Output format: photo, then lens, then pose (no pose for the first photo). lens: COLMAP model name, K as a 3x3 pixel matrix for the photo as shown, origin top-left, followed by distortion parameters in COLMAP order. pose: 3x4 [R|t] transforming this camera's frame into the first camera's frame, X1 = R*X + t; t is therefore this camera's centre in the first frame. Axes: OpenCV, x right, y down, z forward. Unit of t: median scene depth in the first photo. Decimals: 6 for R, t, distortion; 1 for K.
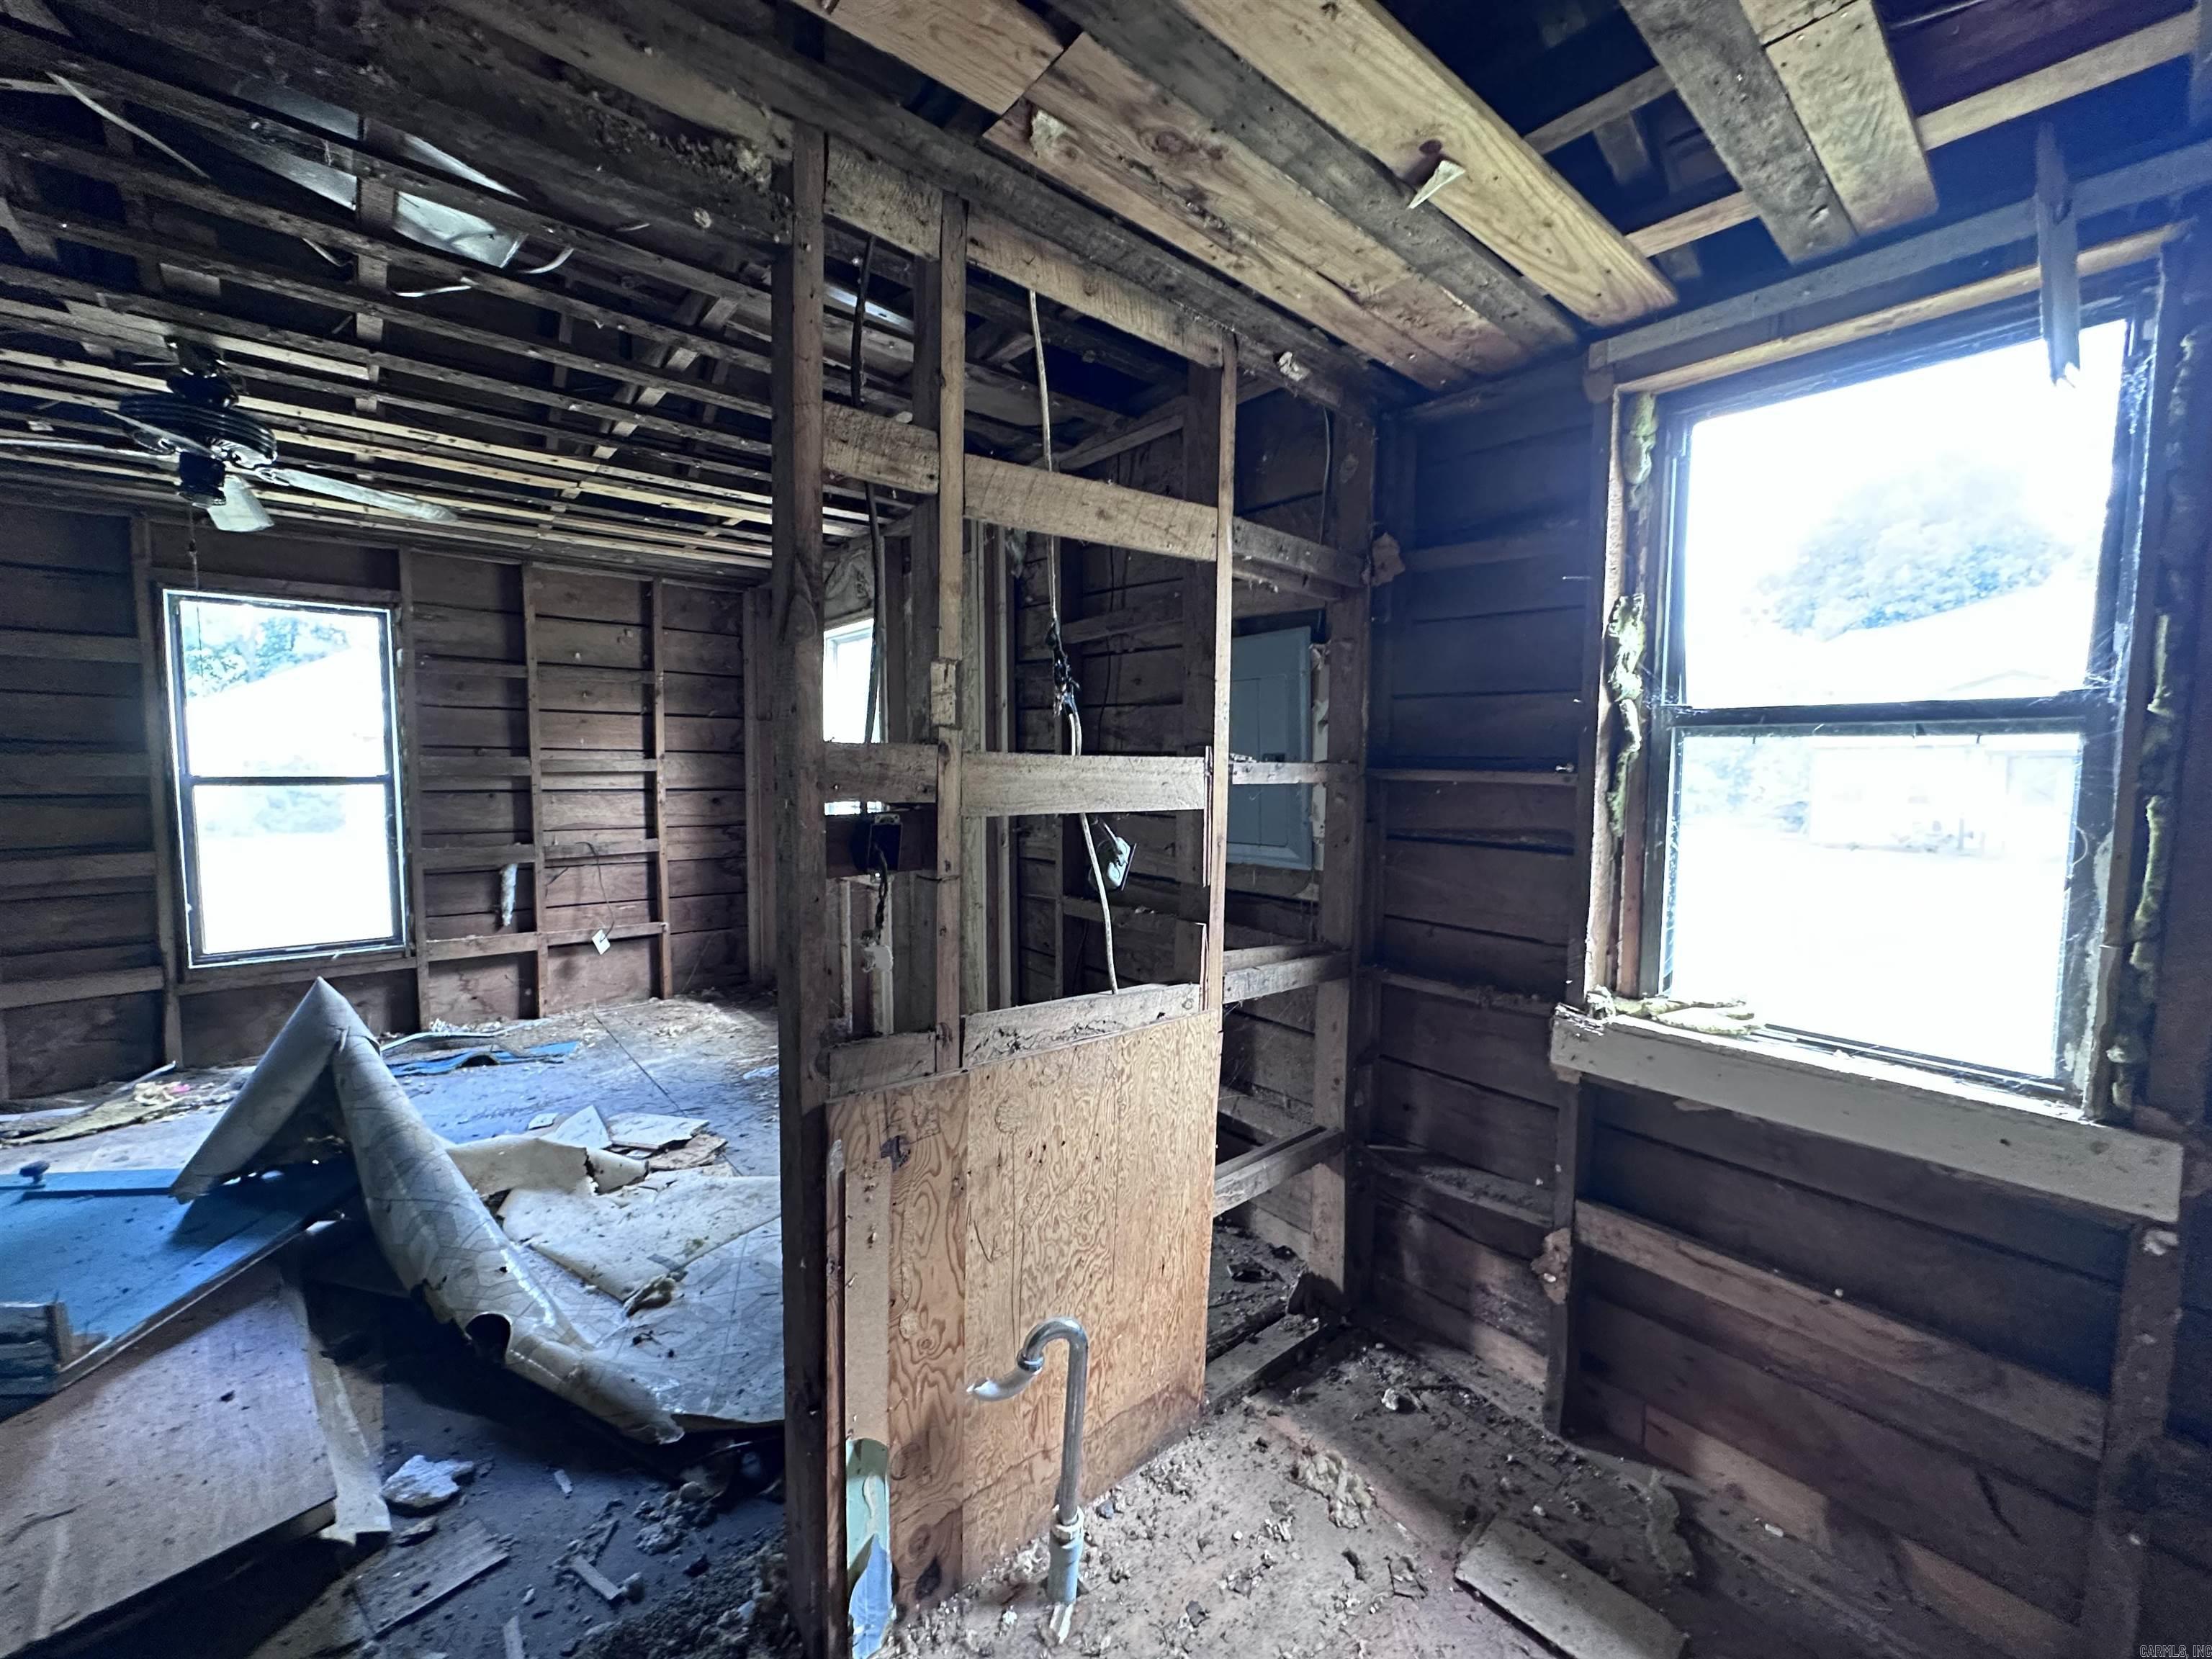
lens RADIAL K [[878.6, 0, 1106.0], [0, 878.6, 829.5], [0, 0, 1]] dist [-0.002824, 0.000739]
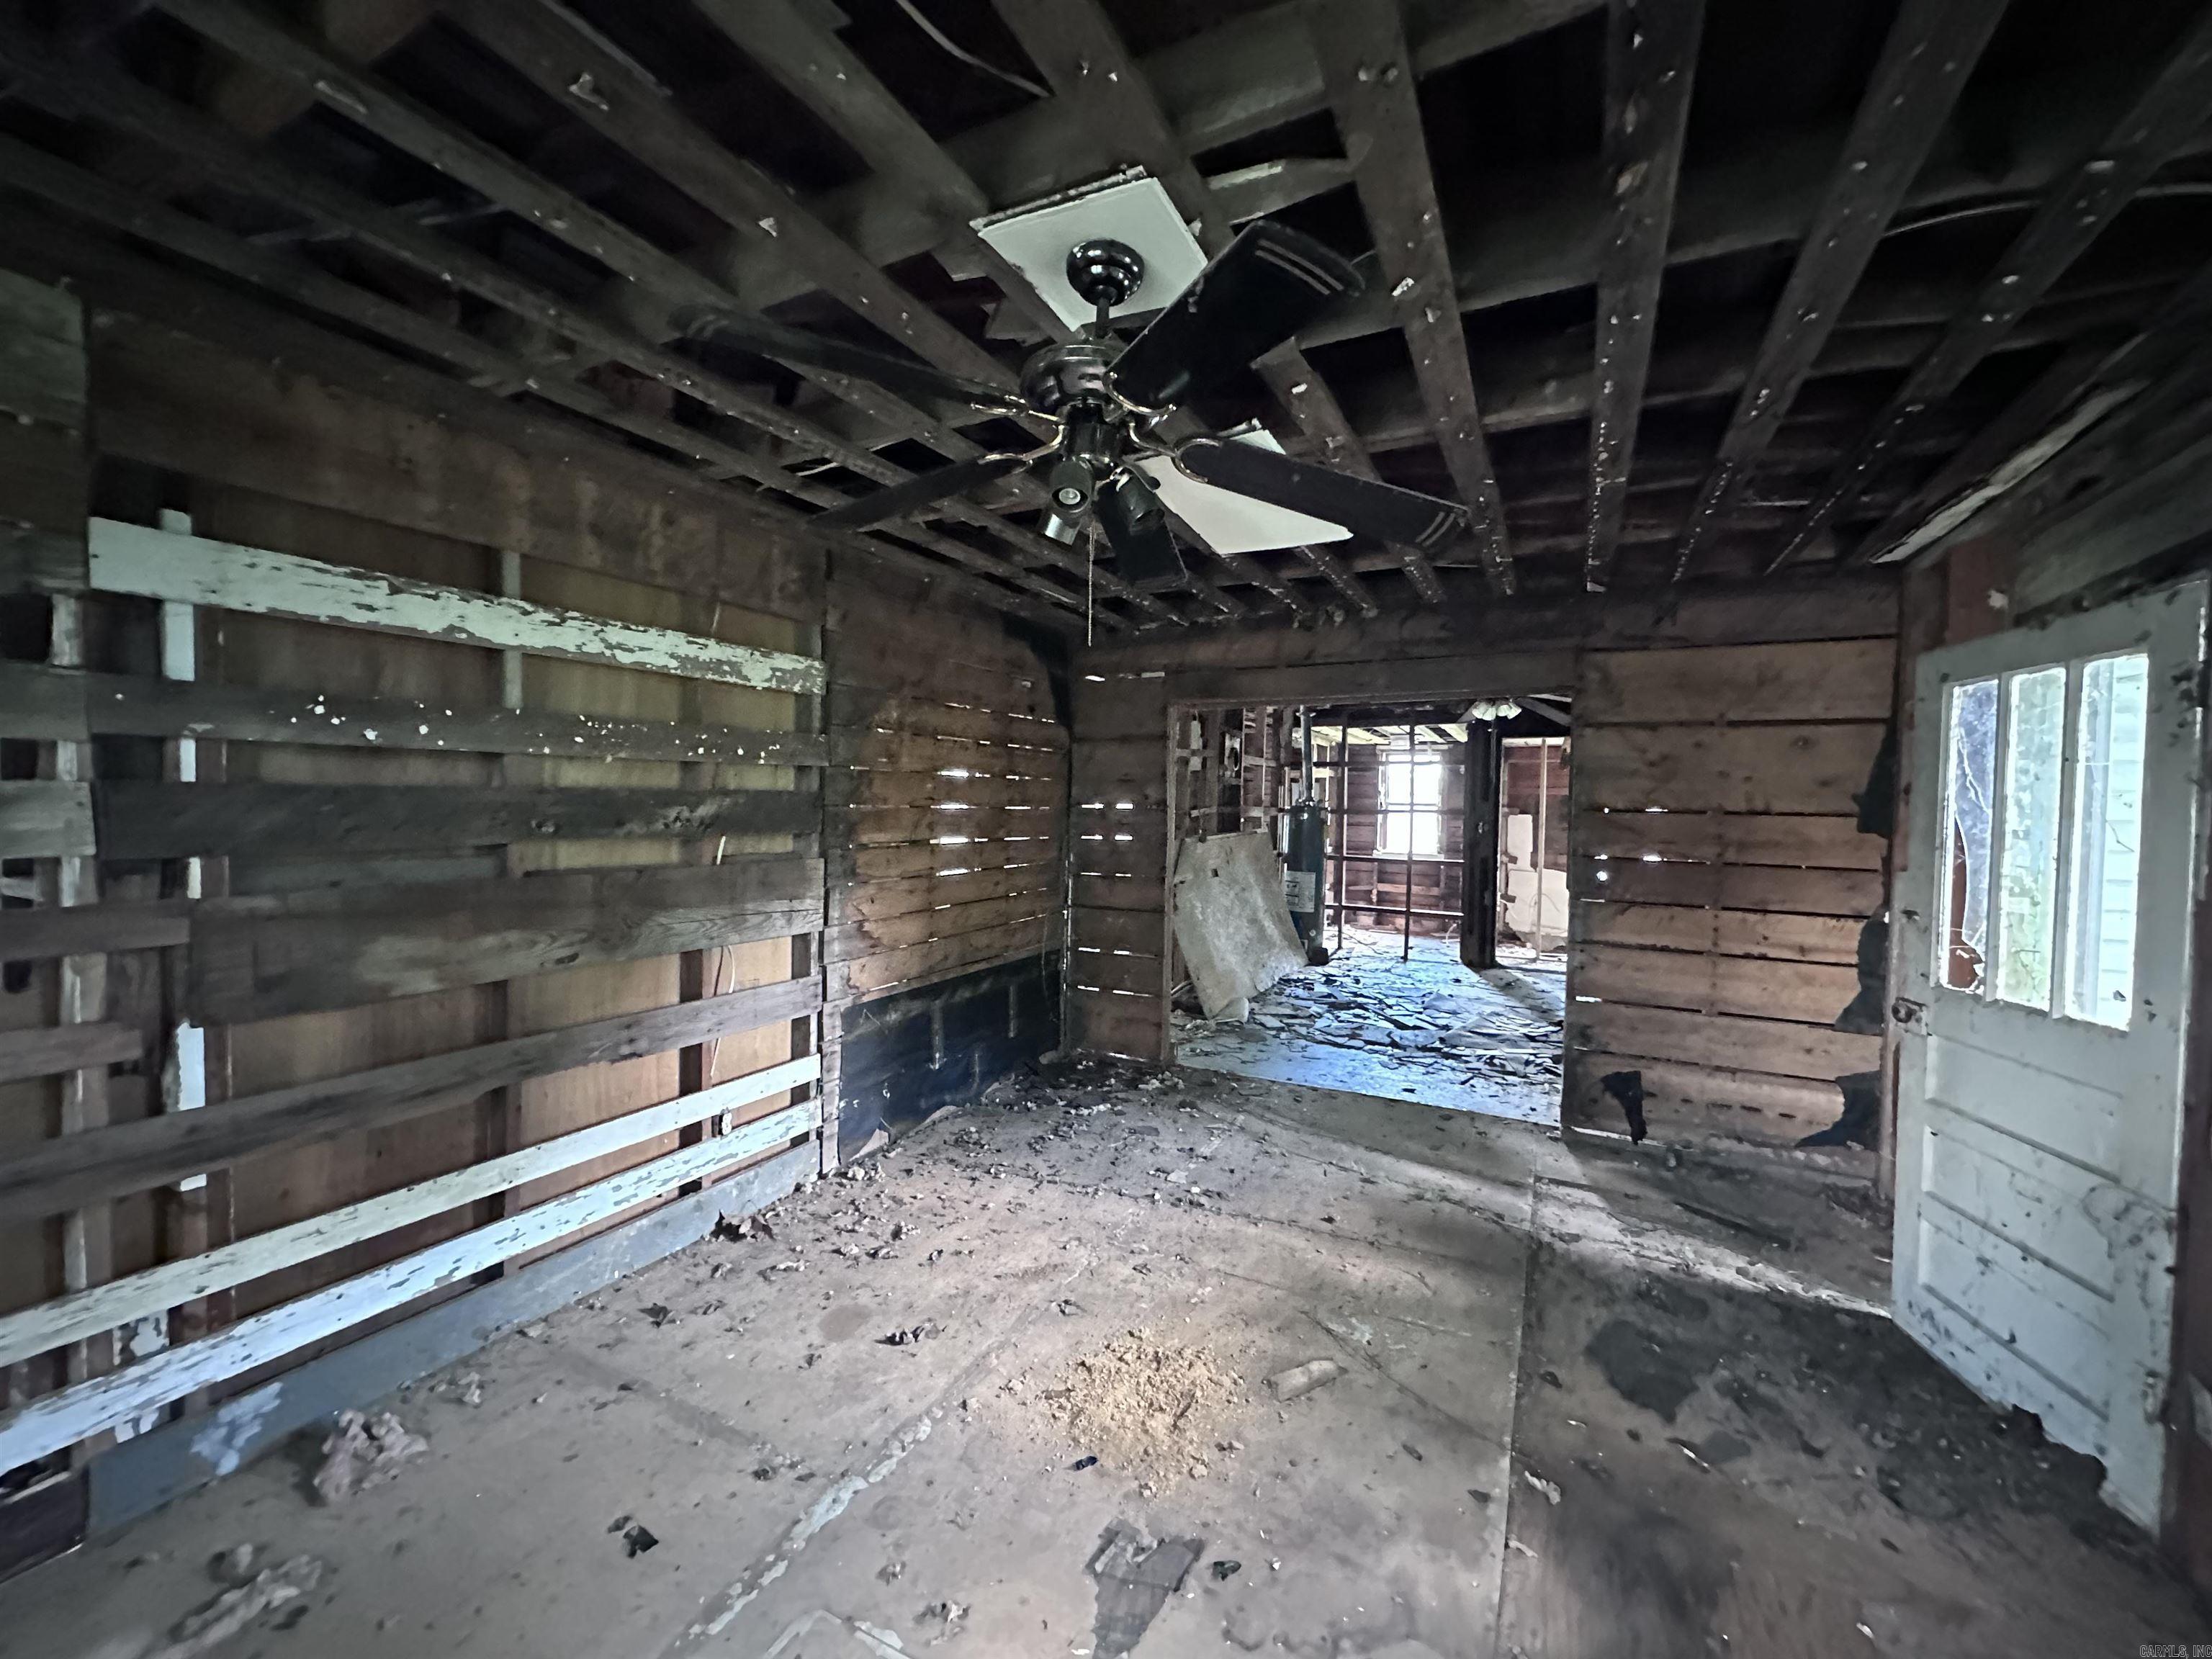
lens RADIAL K [[885.5, 0, 1106.4], [0, 885.5, 828.4], [0, 0, 1]] dist [-0.002814, 0.000690]
pose [[0.930070, -0.001080, 0.367381, -3.417947], [0.016082, 0.999157, -0.037777, 0.248692], [-0.367030, 0.041043, 0.929303, -3.967477]]
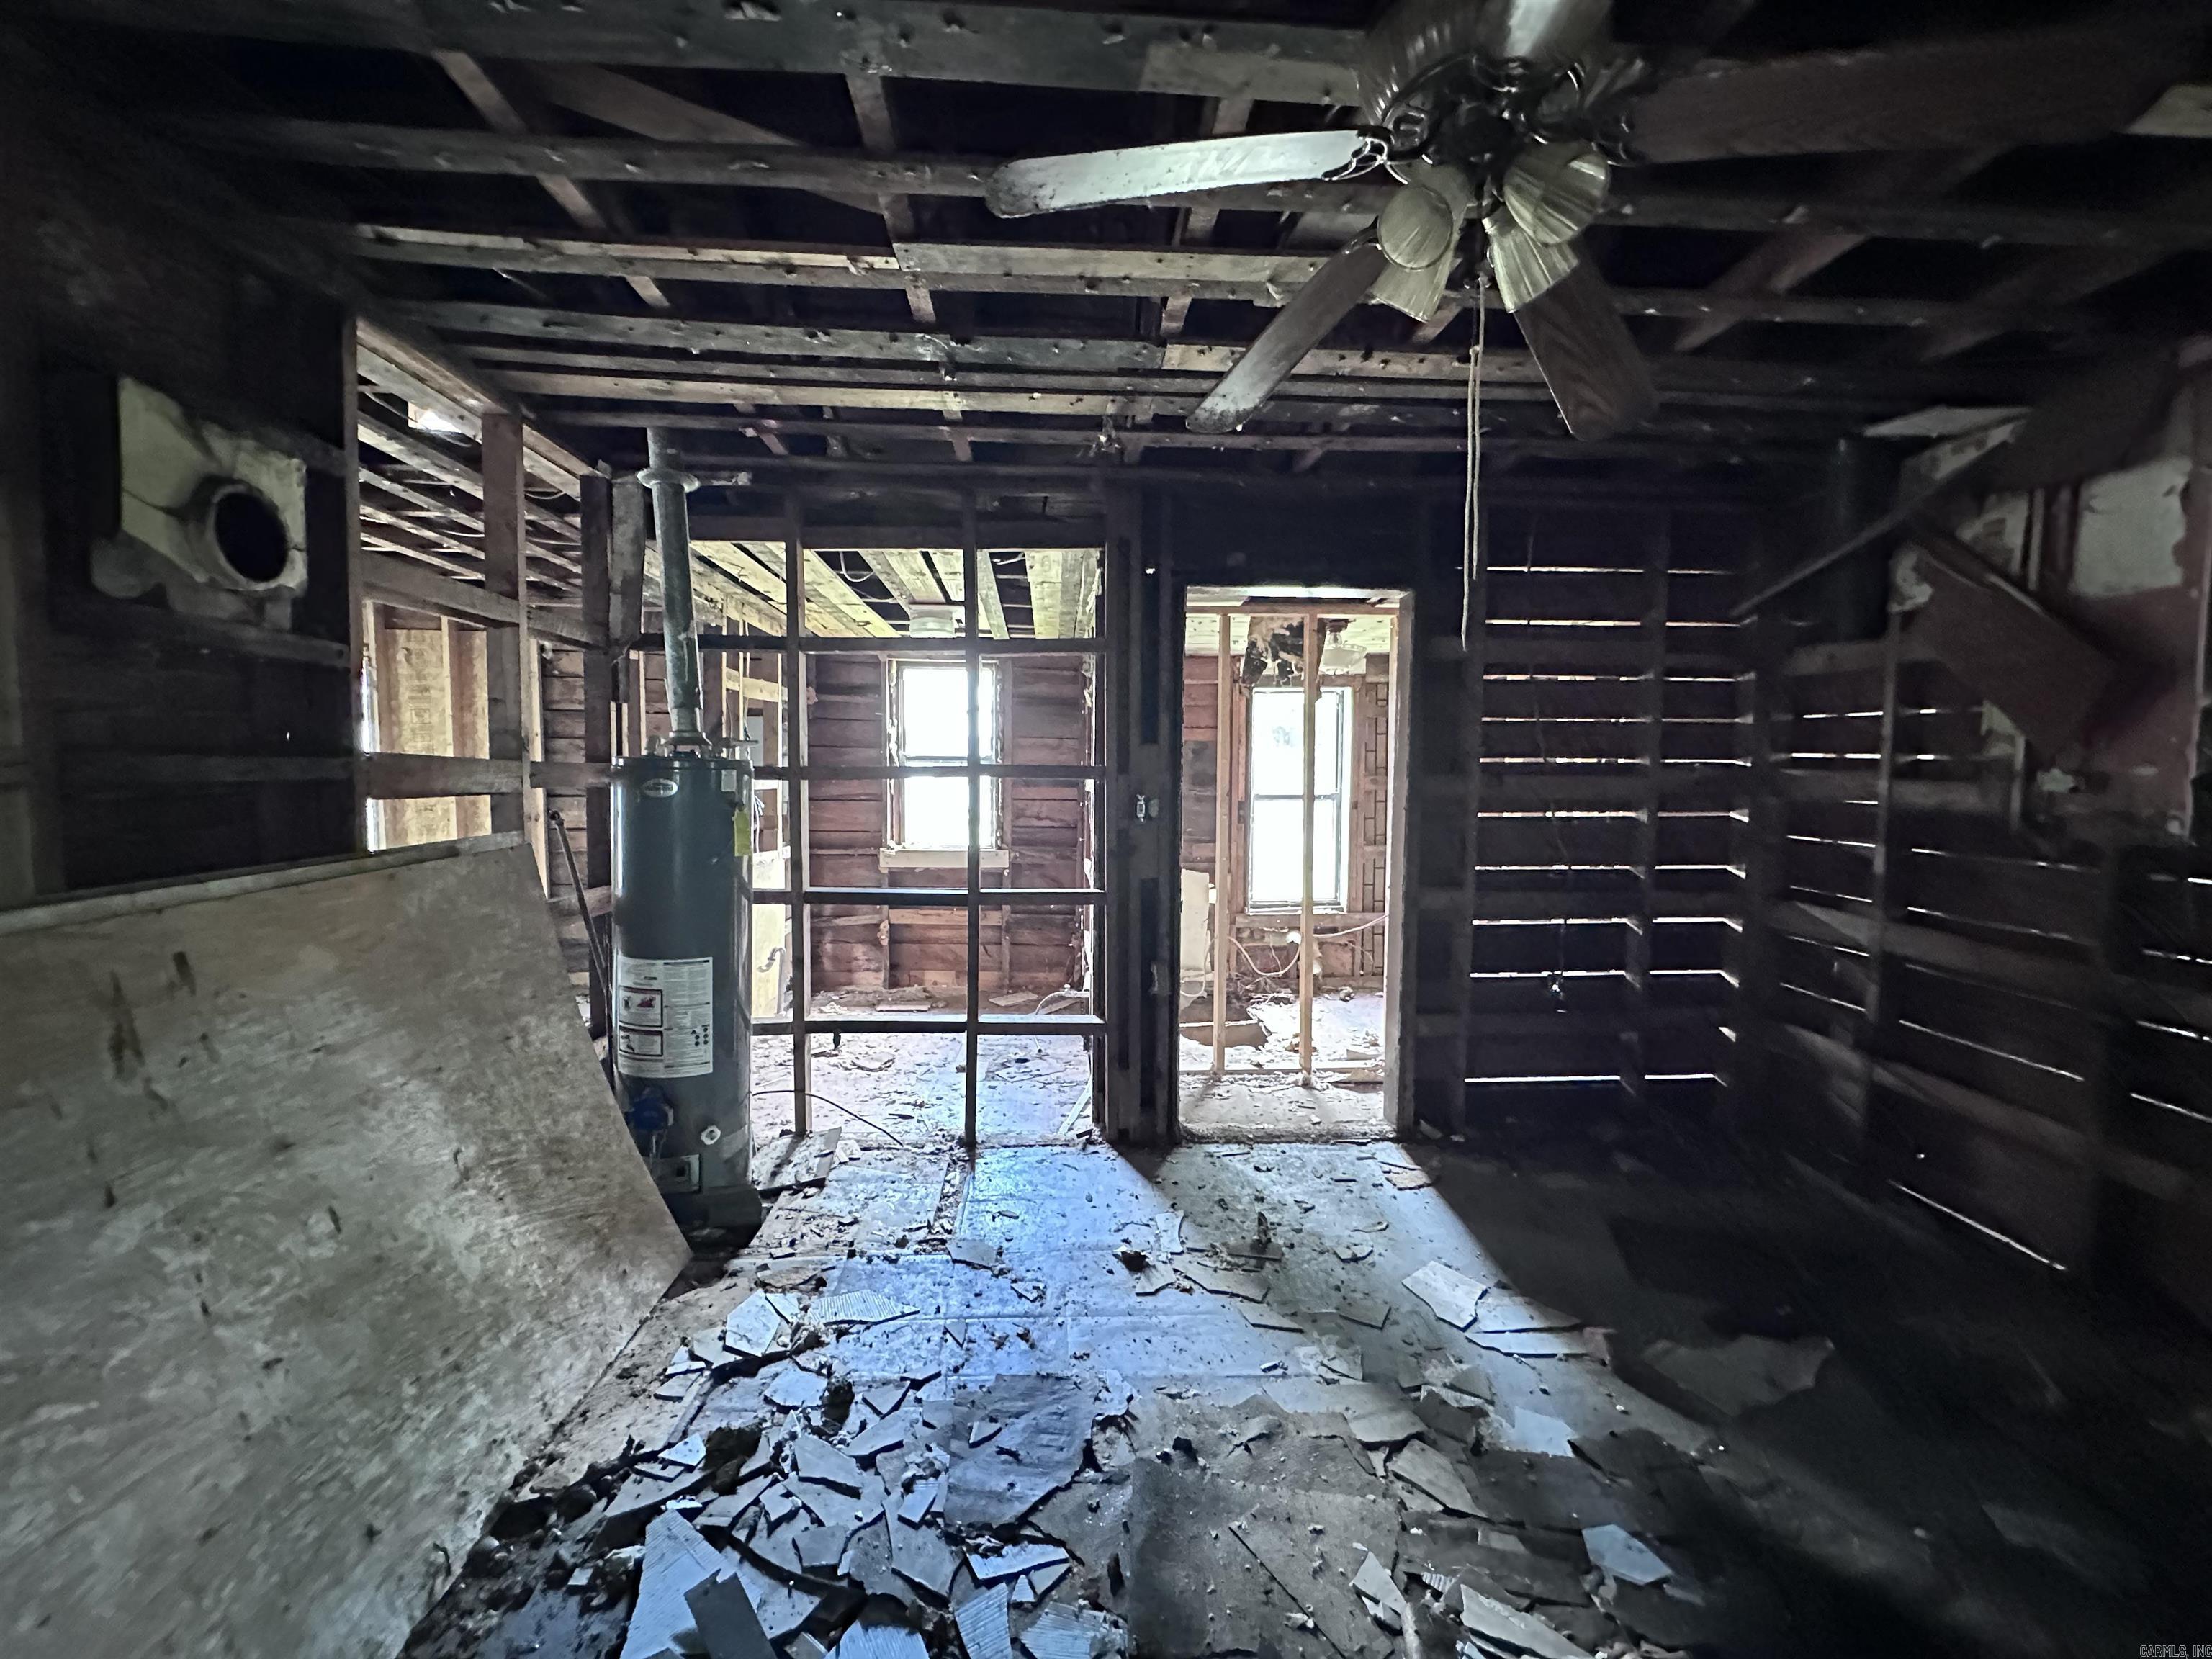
lens RADIAL K [[885.5, 0, 1106.4], [0, 885.5, 828.4], [0, 0, 1]] dist [-0.002814, 0.000690]
pose [[0.603516, -0.051444, 0.795689, -1.520108], [0.054863, 0.998231, 0.022926, 0.101907], [-0.795461, 0.029817, 0.605271, -1.565725]]
